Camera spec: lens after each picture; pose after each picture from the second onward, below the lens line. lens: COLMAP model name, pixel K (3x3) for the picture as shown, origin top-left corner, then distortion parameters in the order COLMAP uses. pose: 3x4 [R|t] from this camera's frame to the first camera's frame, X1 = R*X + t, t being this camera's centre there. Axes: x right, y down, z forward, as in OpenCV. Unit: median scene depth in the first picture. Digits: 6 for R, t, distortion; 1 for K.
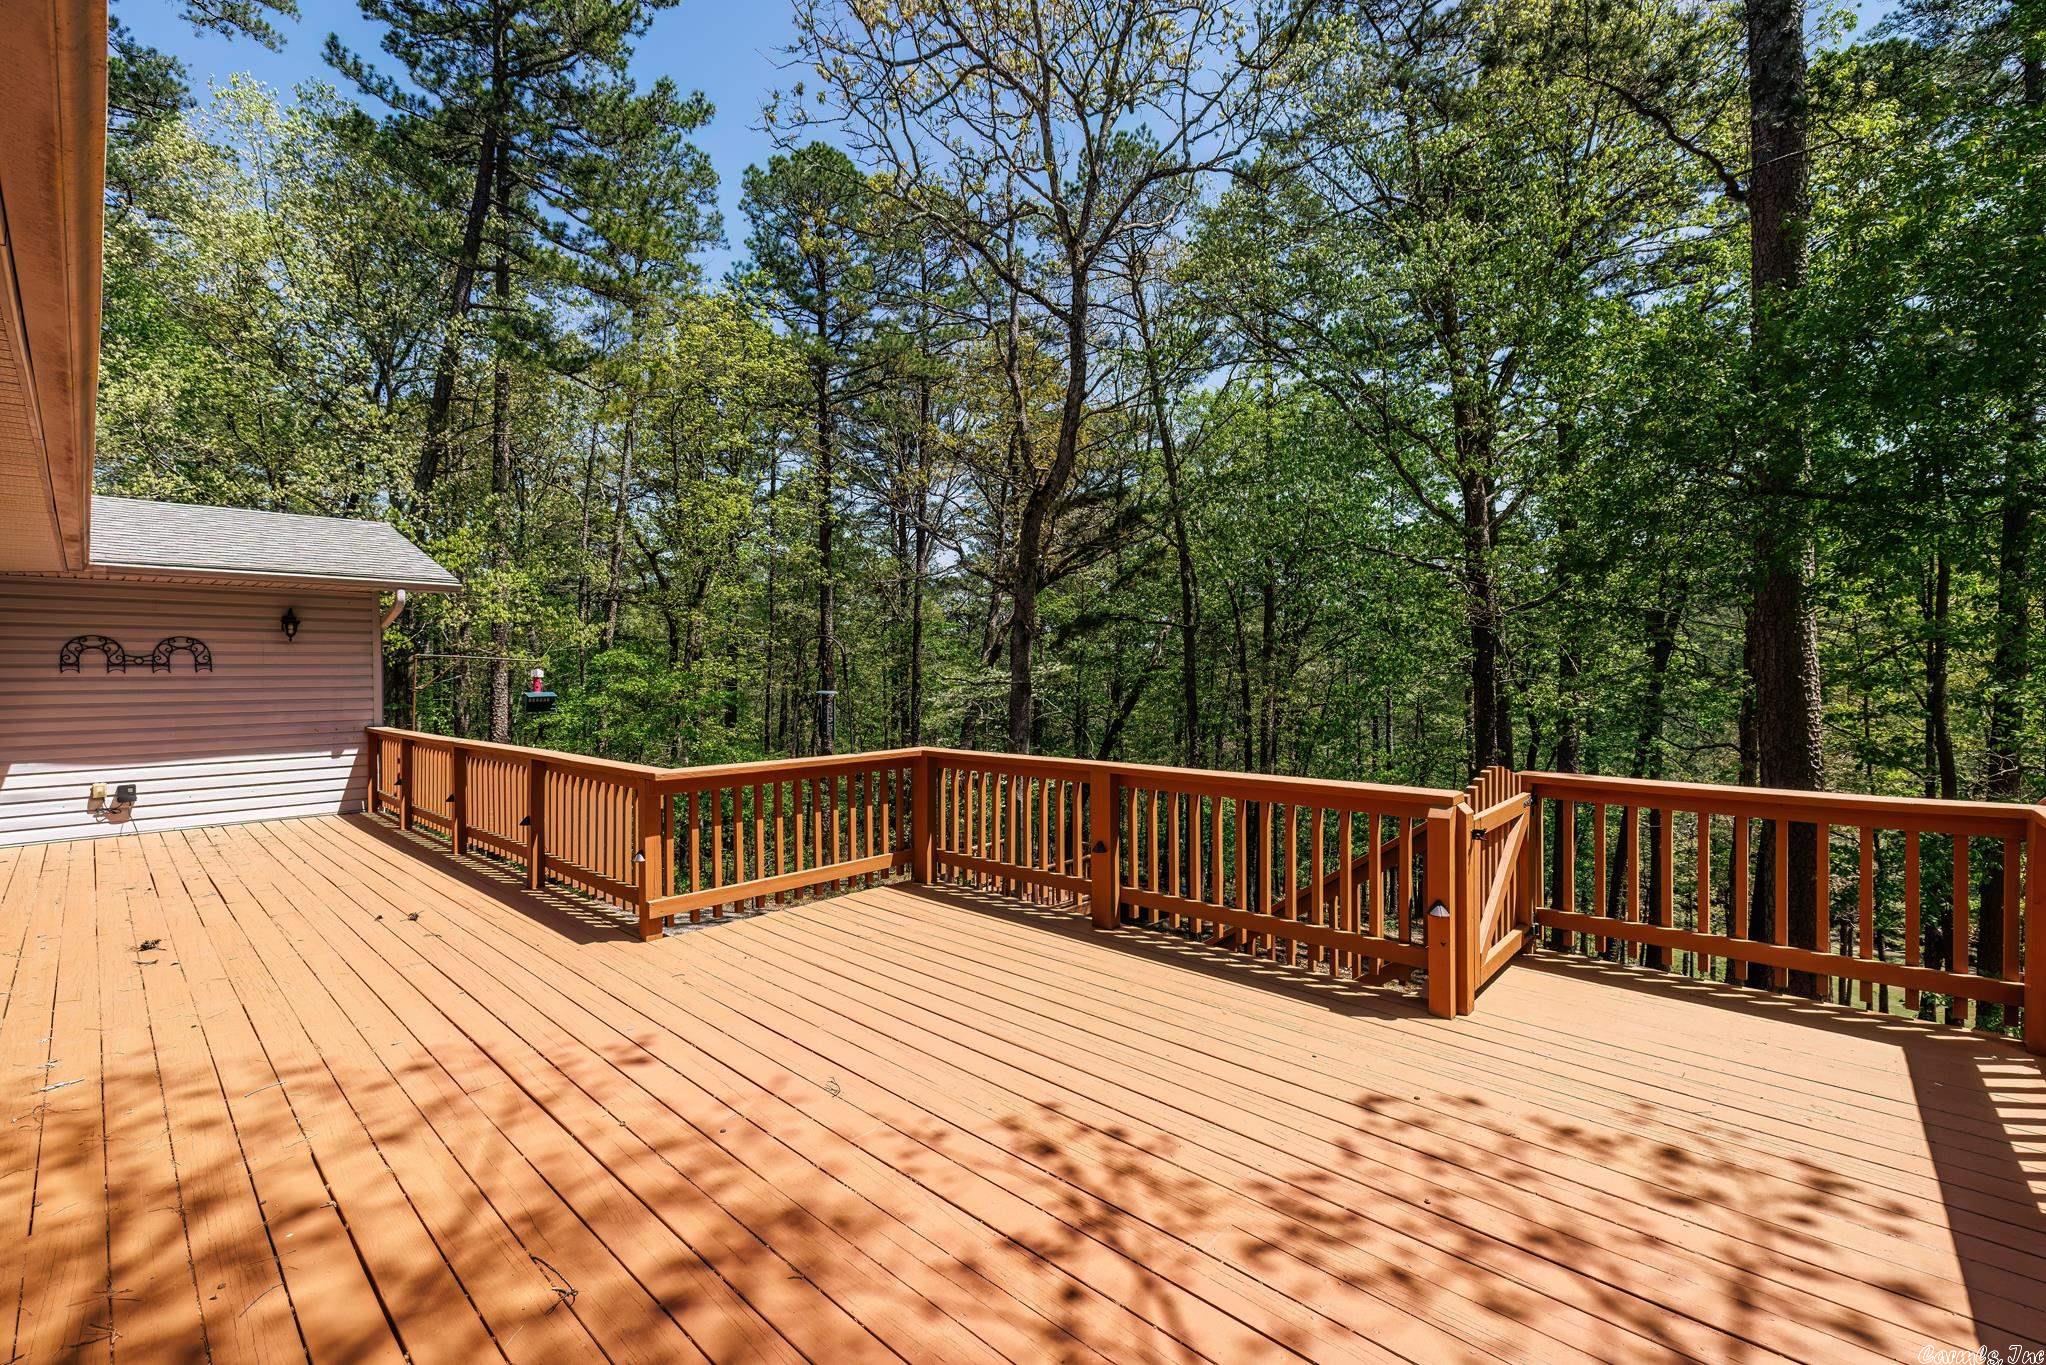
lens RADIAL K [[854.5, 0, 1023.0], [0, 854.5, 682.5], [0, 0, 1]] dist [-0.018652, 0.000003]
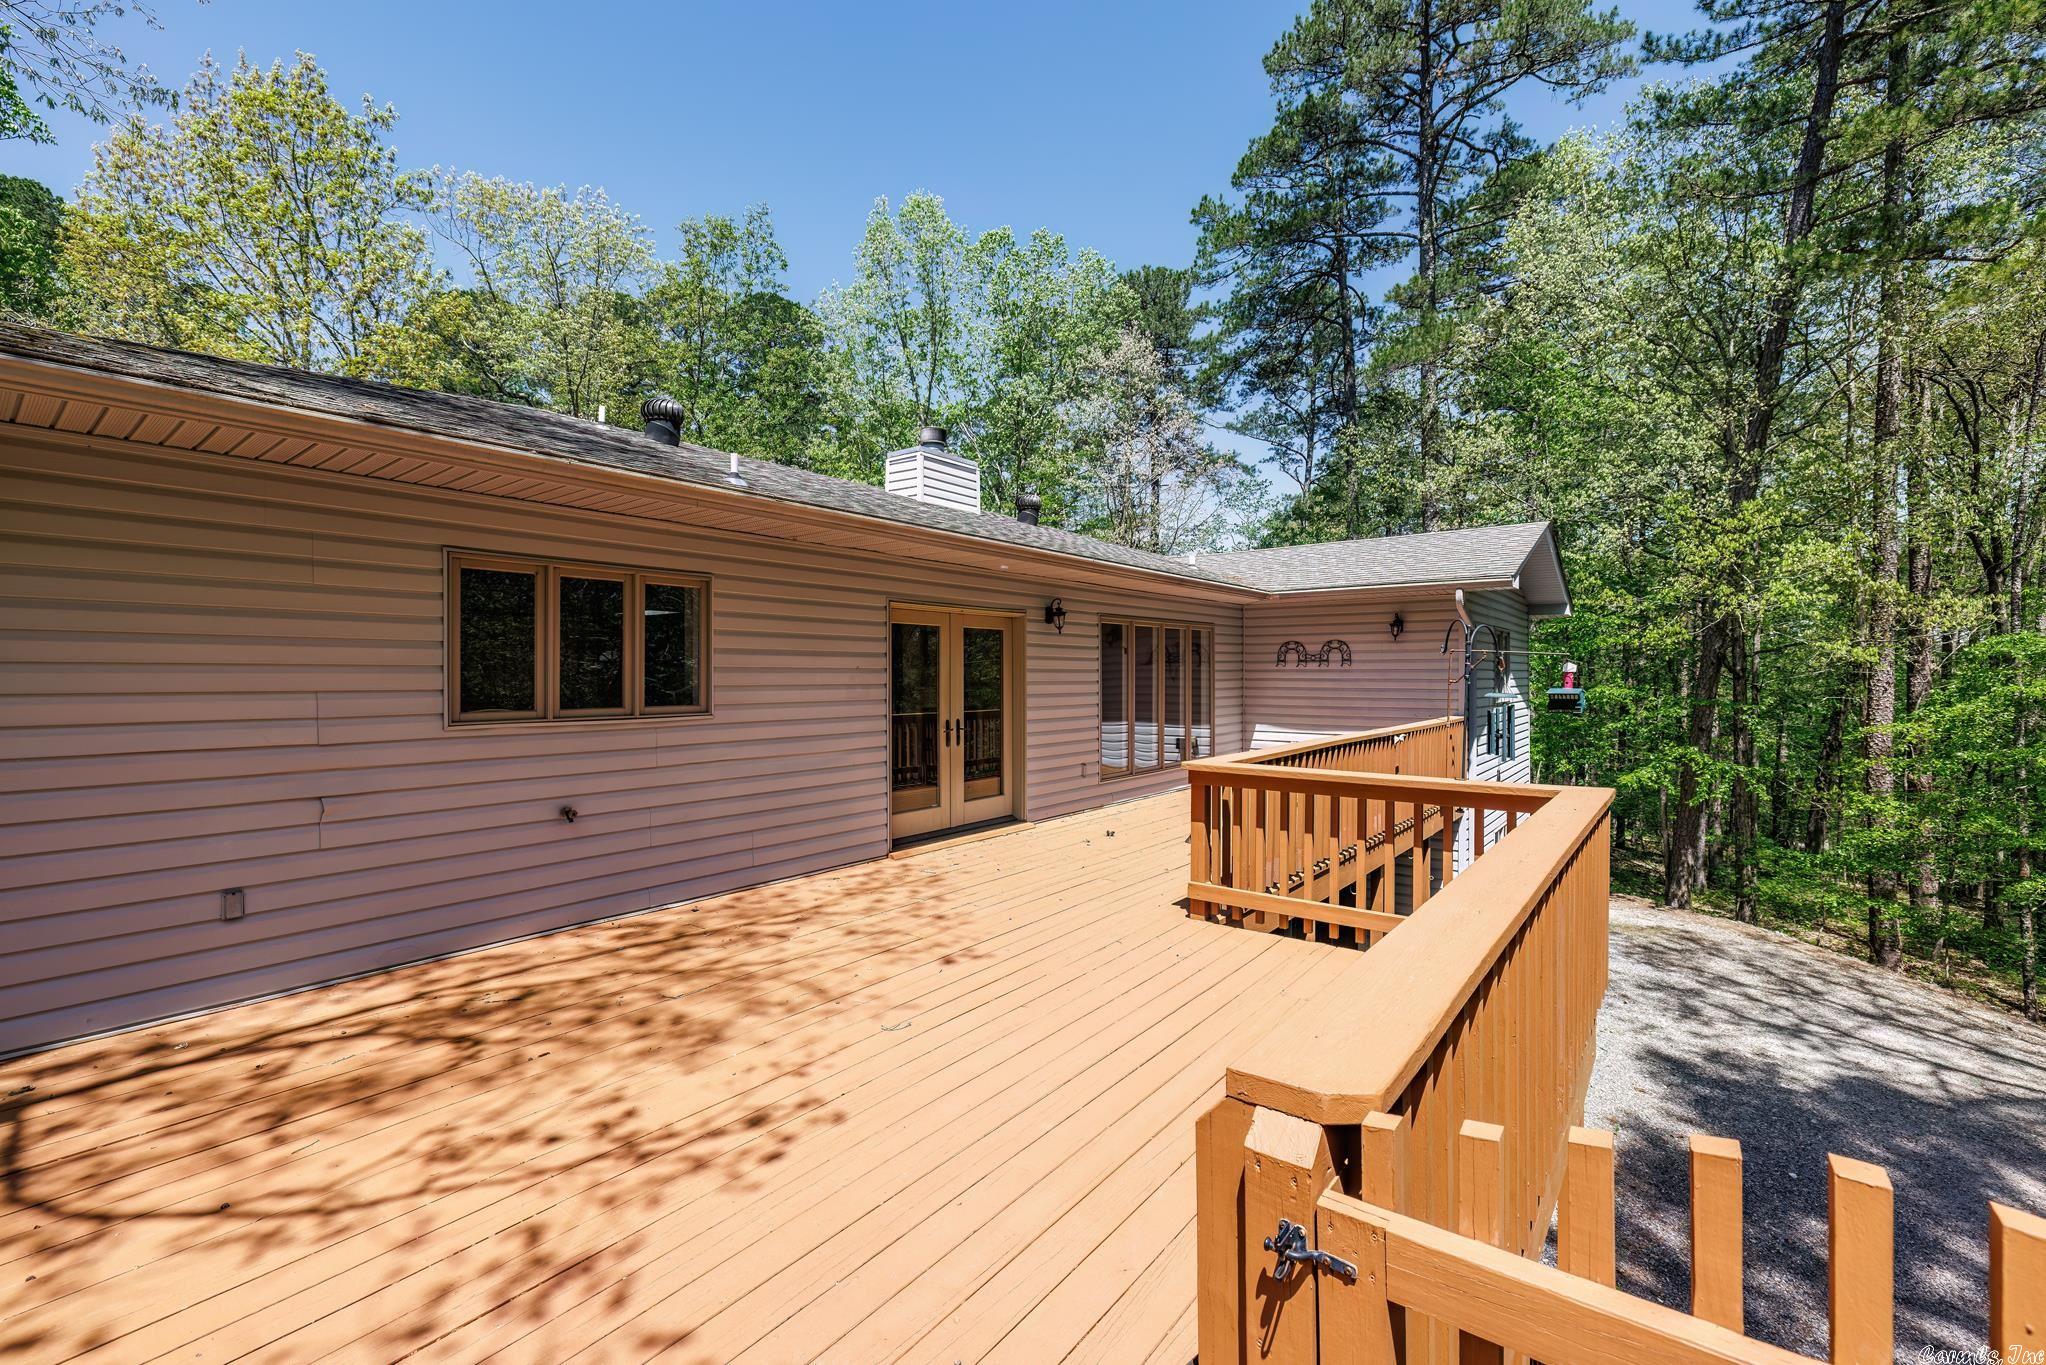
lens RADIAL K [[861.6, 0, 1025.3], [0, 861.6, 675.7], [0, 0, 1]] dist [0.001205, 0.000069]
pose [[0.100244, 0.013895, -0.994866, 1.229206], [-0.011064, 0.999856, 0.012850, -0.032854], [0.994901, 0.009719, 0.100383, 1.324634]]
